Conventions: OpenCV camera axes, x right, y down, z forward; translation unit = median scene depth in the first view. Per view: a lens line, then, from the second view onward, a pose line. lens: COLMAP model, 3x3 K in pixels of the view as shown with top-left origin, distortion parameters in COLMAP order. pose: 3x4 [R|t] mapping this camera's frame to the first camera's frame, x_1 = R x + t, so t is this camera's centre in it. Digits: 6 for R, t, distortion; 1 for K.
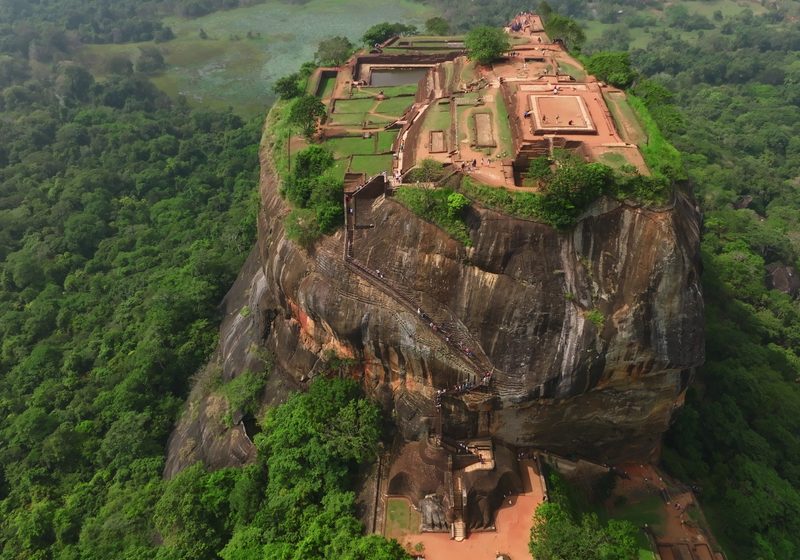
lens RADIAL K [[700.6, 0, 400.0], [0, 700.6, 280.0], [0, 0, 1]] dist [0.001021, 0.011593]
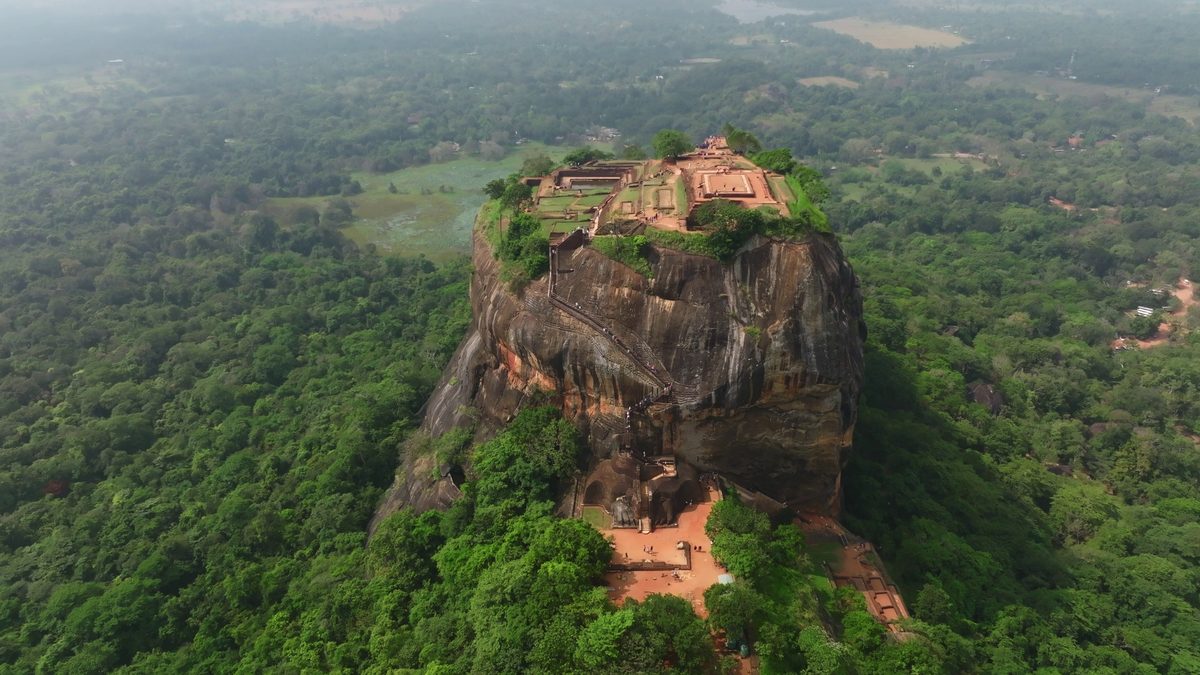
lens RADIAL K [[842.9, 0, 600.0], [0, 842.9, 337.5], [0, 0, 1]] dist [0.006468, 0.000421]
pose [[0.999994, 0.002355, -0.002623, 0.009429], [-0.002807, 0.982069, -0.188503, 0.239273], [0.002132, 0.188510, 0.982069, -0.313150]]
